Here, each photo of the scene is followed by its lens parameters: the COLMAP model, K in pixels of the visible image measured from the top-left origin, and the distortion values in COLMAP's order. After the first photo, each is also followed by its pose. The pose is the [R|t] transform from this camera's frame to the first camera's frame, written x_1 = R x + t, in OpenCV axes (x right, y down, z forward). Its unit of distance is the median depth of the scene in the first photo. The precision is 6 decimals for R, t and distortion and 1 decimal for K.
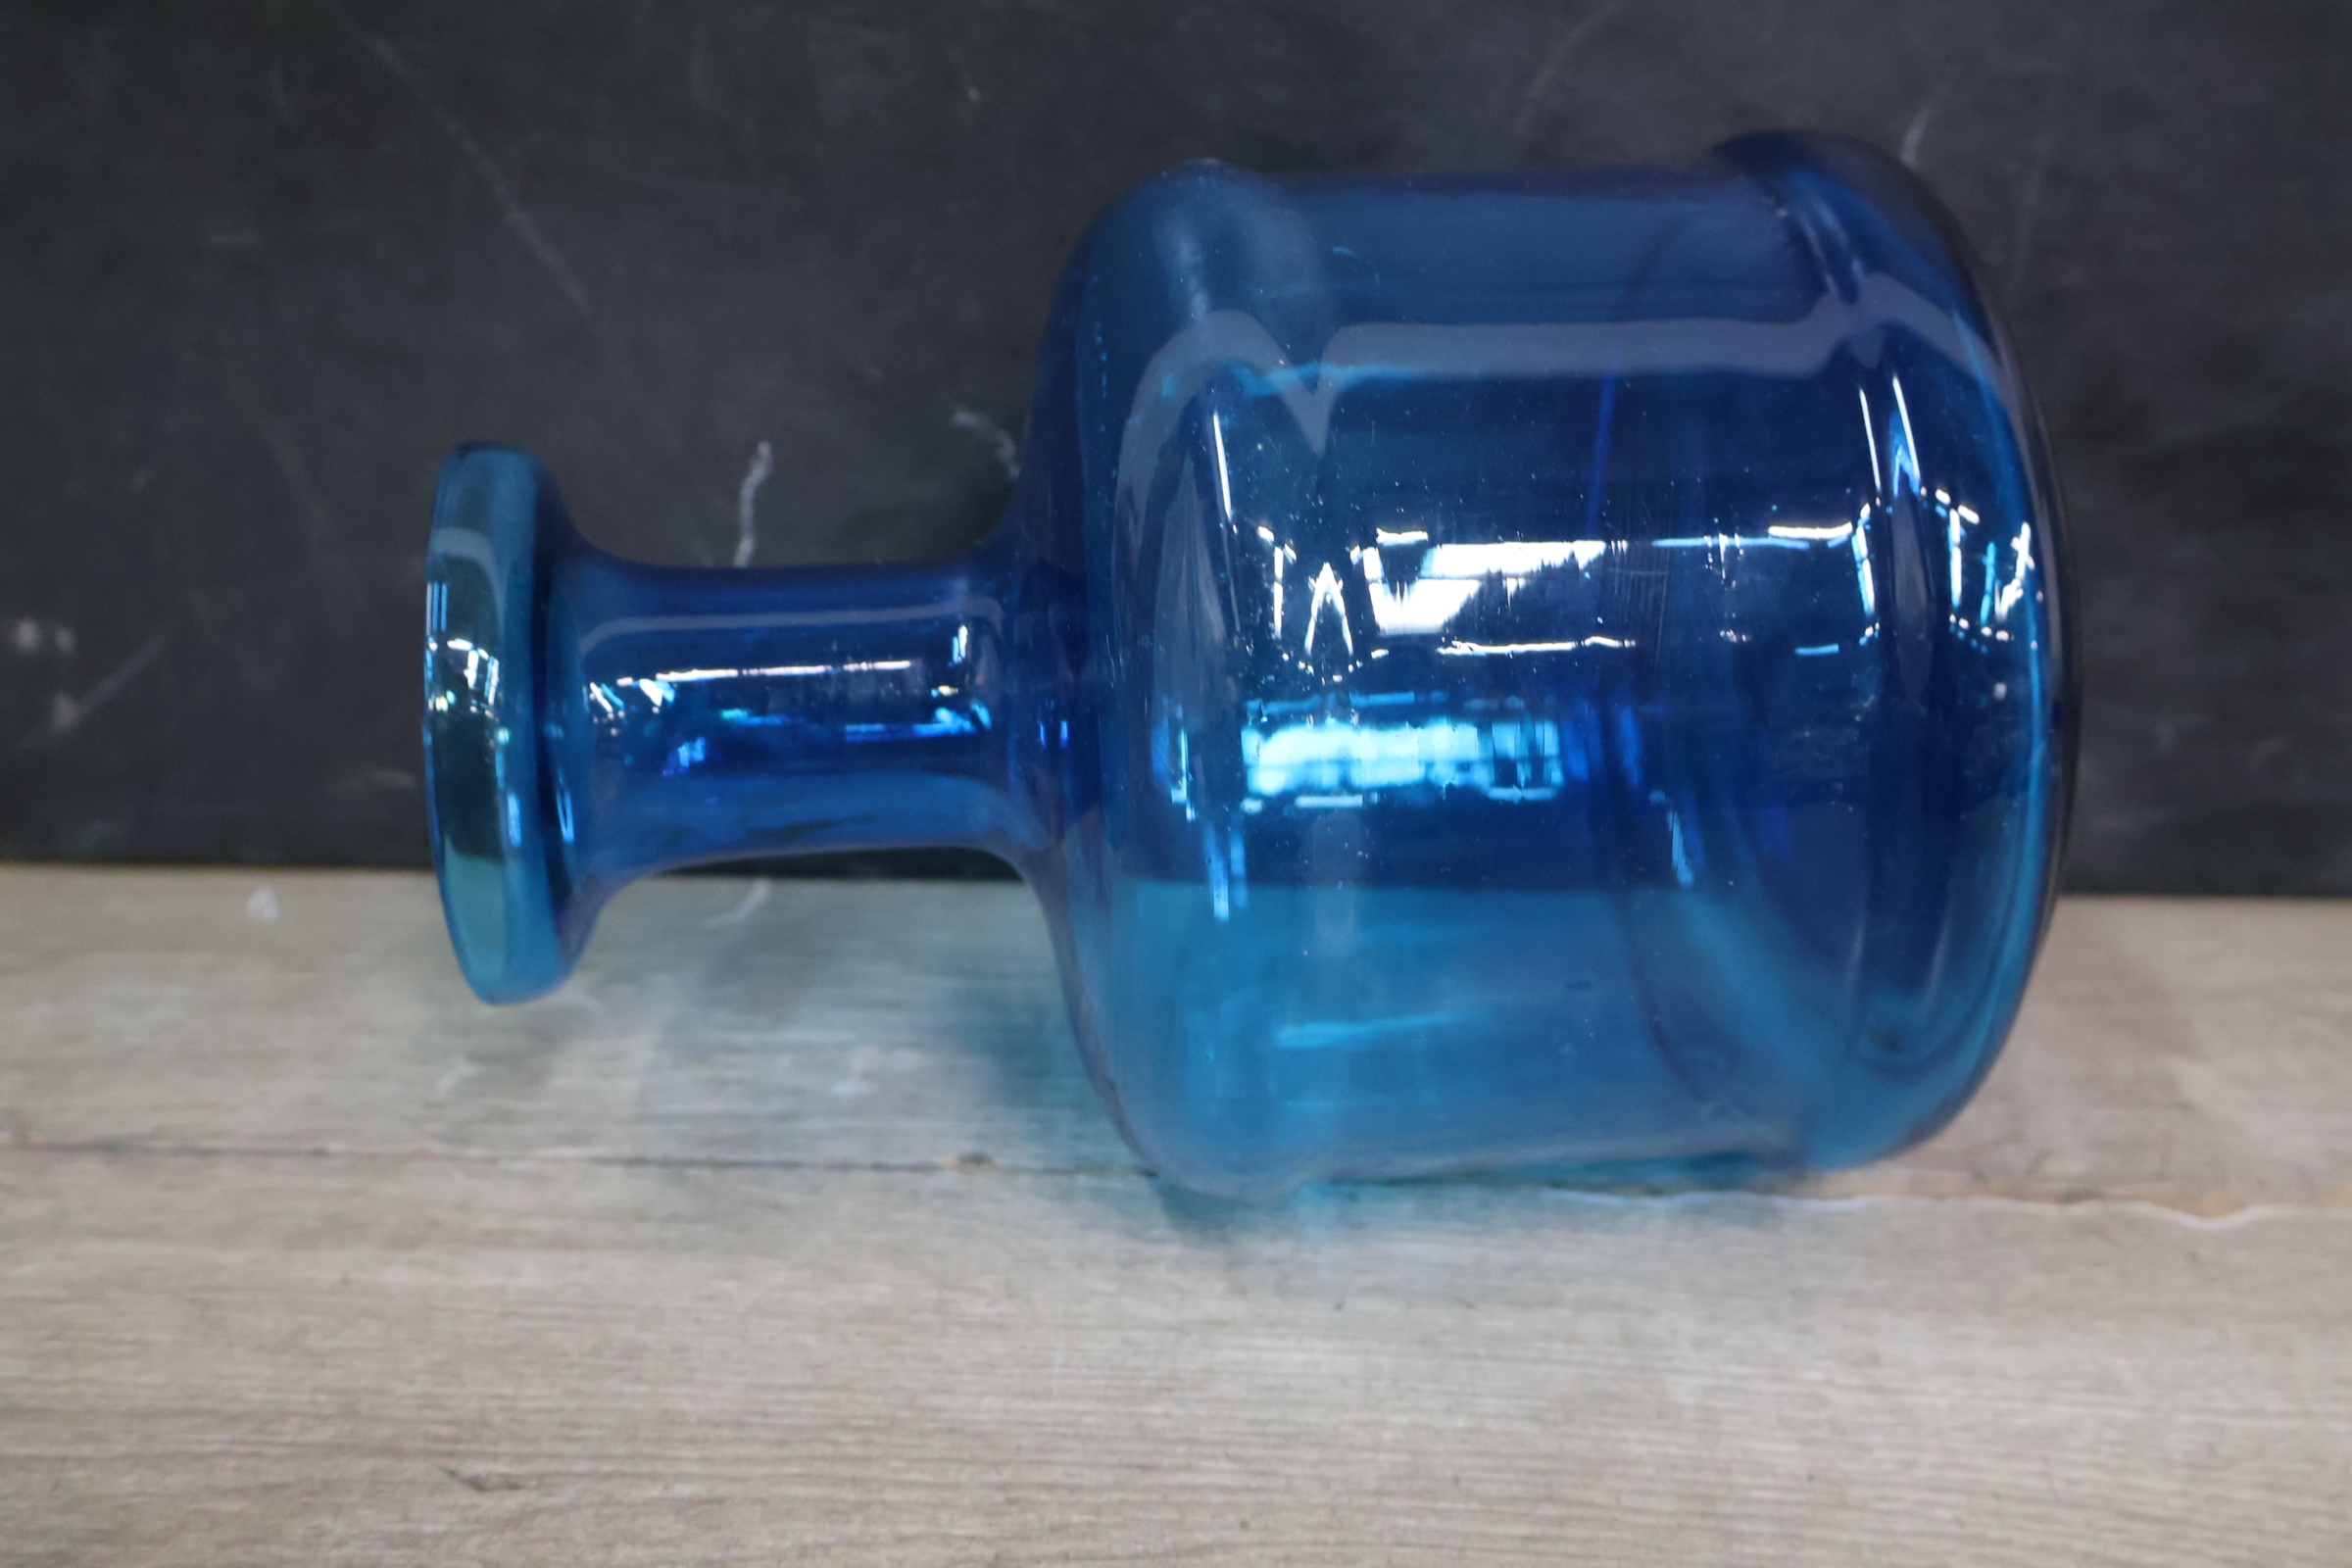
lens RADIAL K [[2482.1, 0, 1166.6], [0, 2482.1, 776.9], [0, 0, 1]] dist [0.016430, 0.000000]
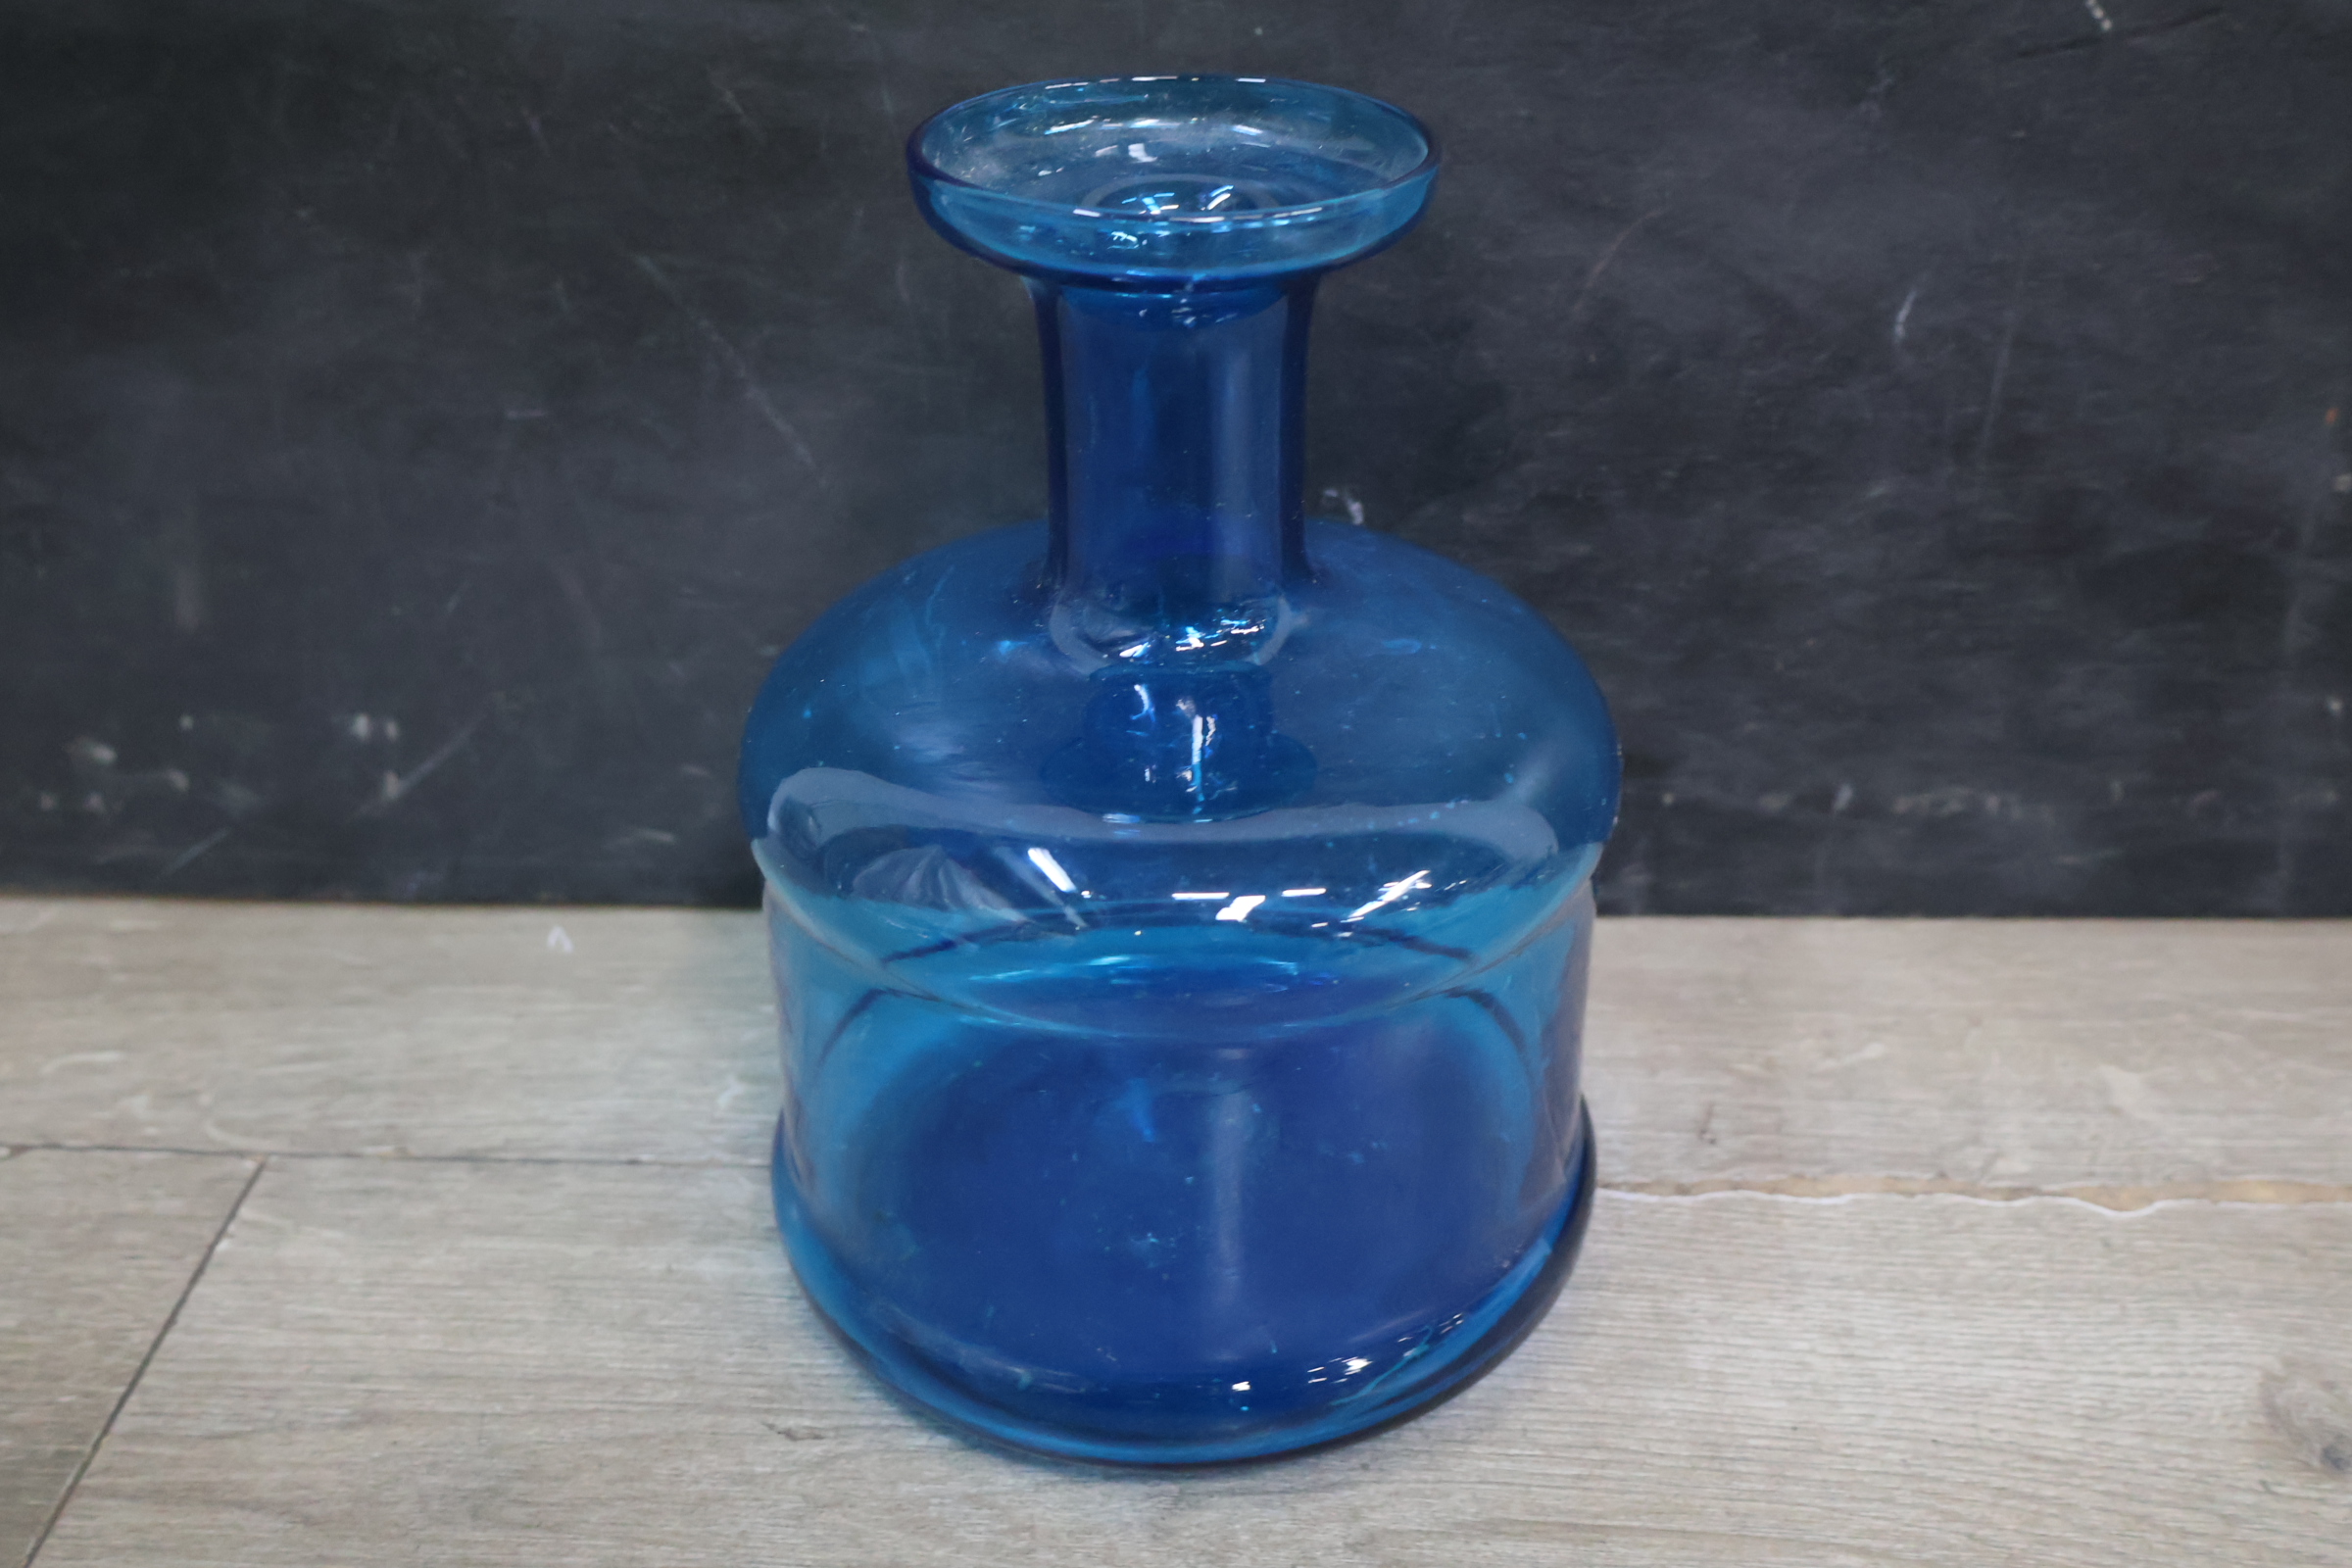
lens RADIAL K [[2482.1, 0, 1167.5], [0, 2482.1, 769.1], [0, 0, 1]] dist [0.016430, 0.000000]
pose [[0.999433, -0.009869, -0.032178, -0.025700], [0.012167, 0.997330, 0.071999, -0.156436], [0.031382, -0.072350, 0.996885, -0.282513]]
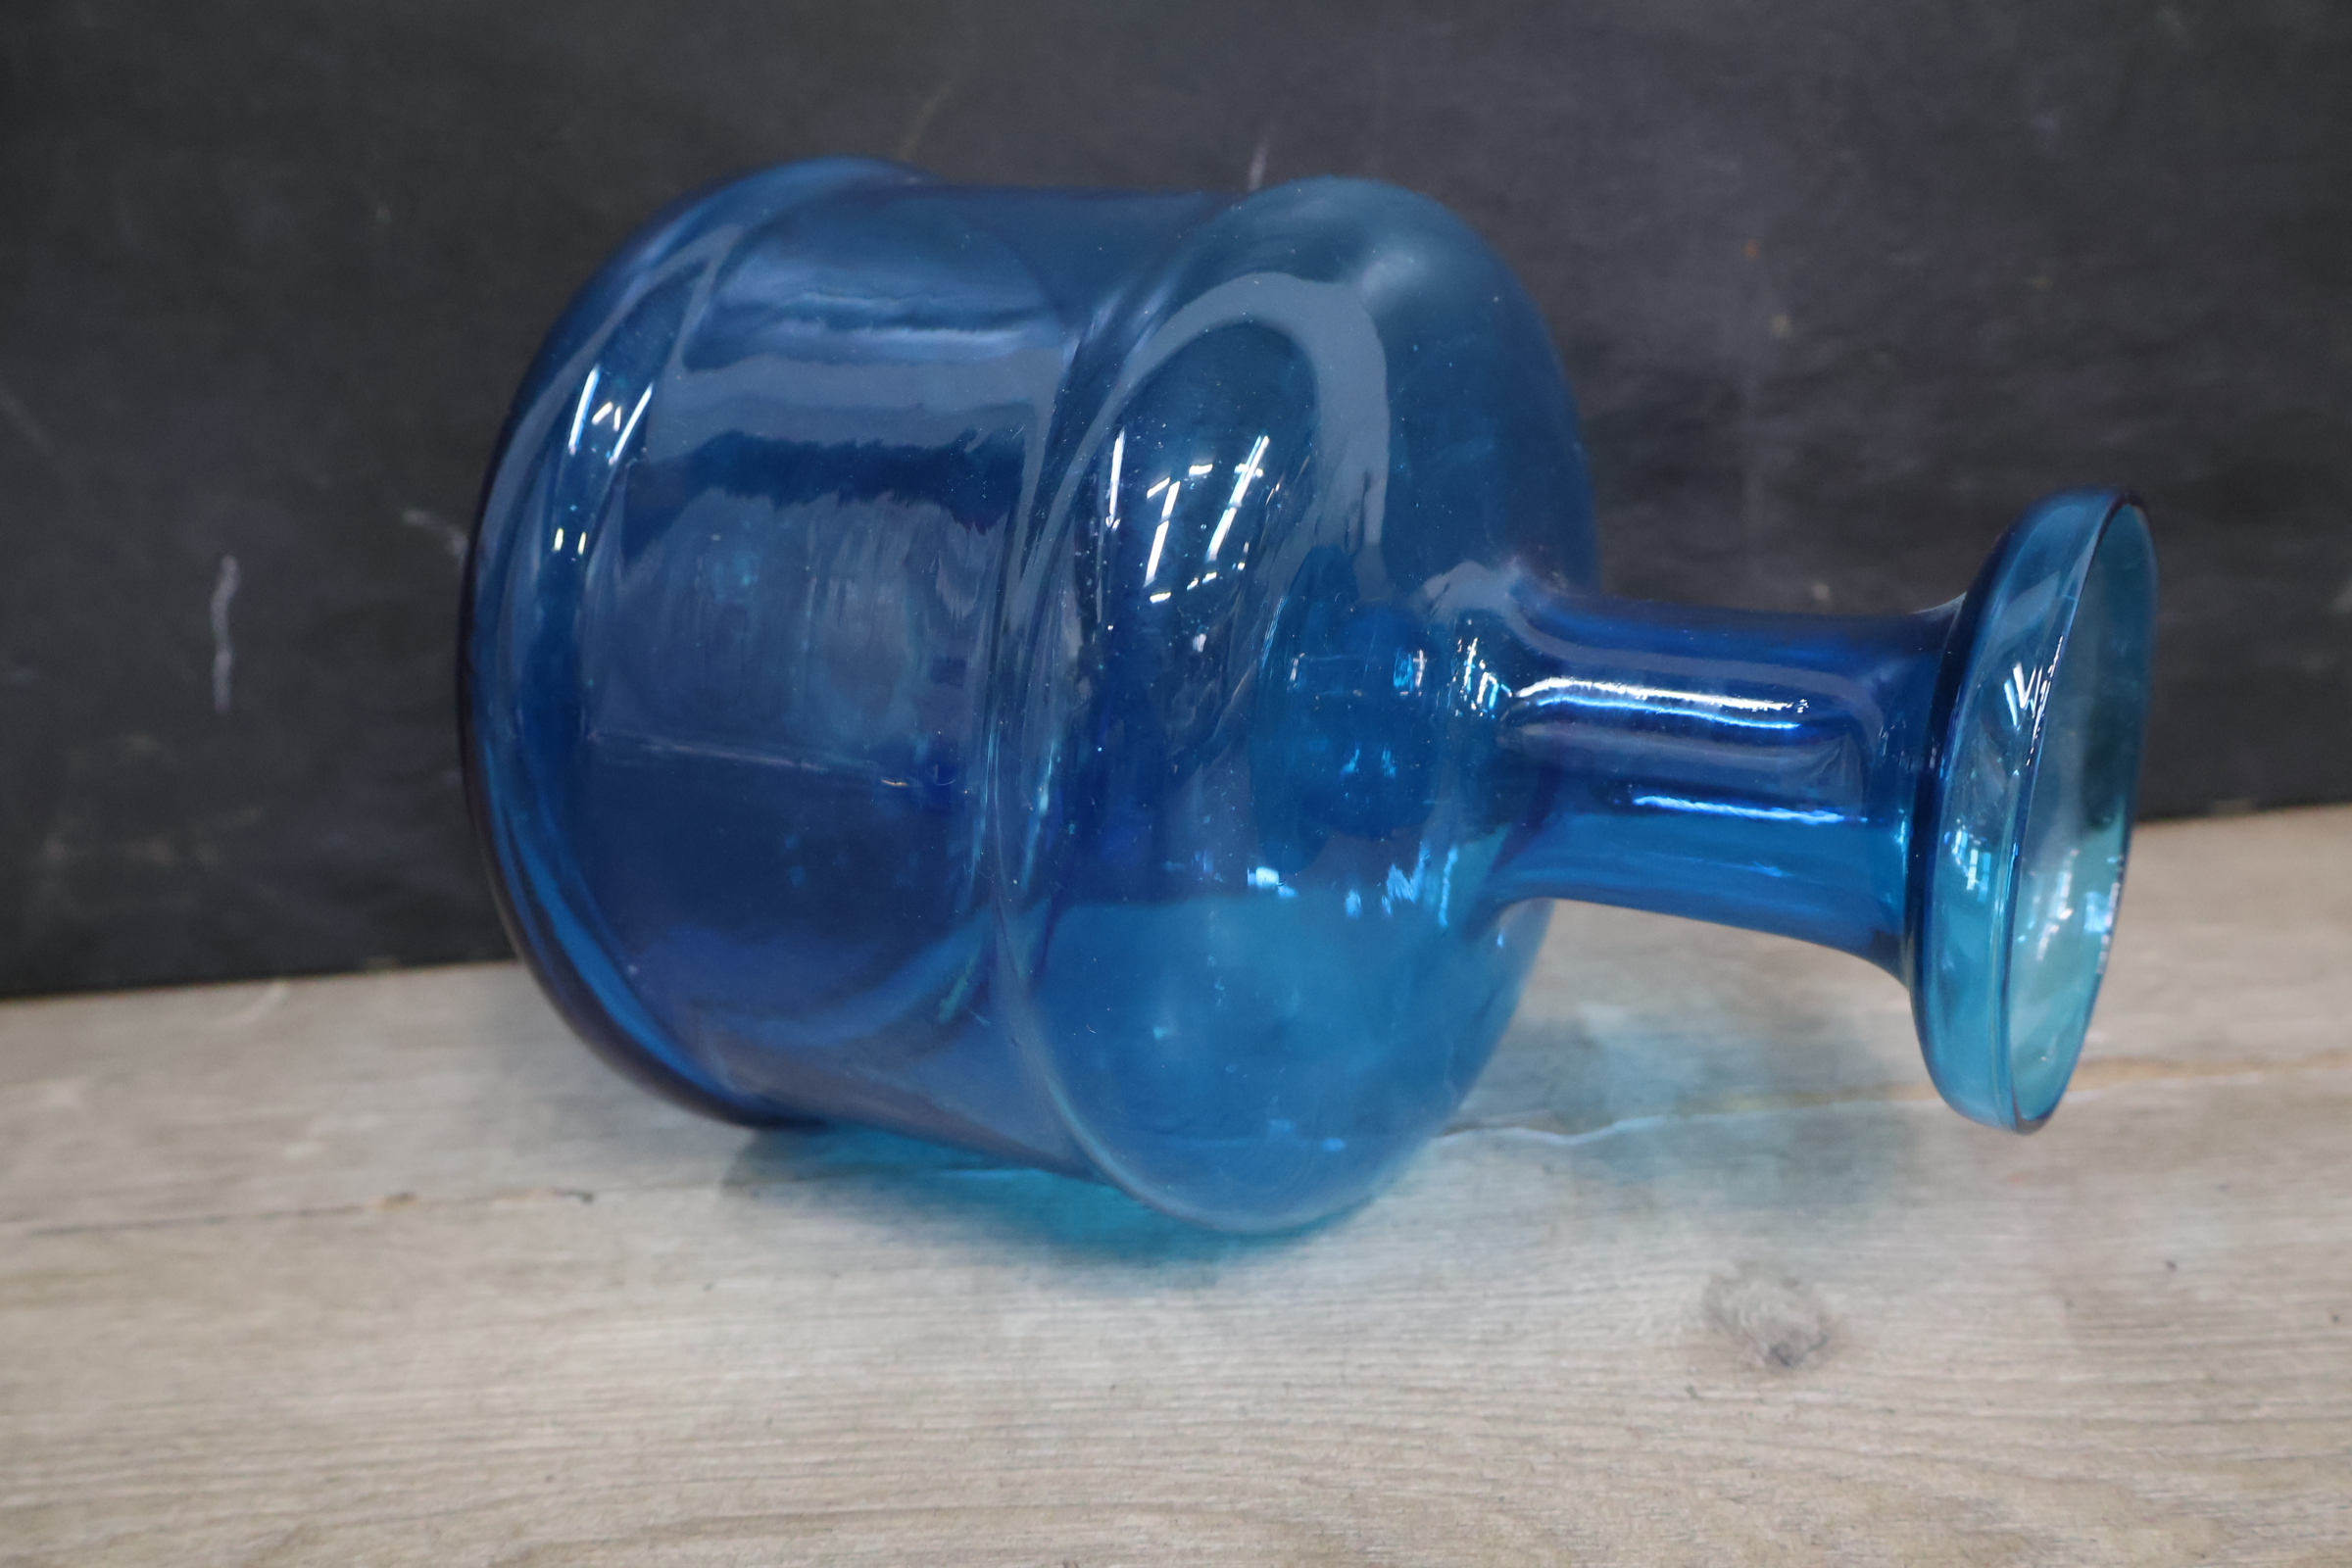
lens RADIAL K [[2482.1, 0, 1161.5], [0, 2482.1, 779.4], [0, 0, 1]] dist [0.016430, 0.000000]
pose [[0.995553, -0.094186, -0.001789, 0.287429], [0.093525, 0.990489, -0.100915, 0.130031], [0.011276, 0.100299, 0.994893, -0.048508]]
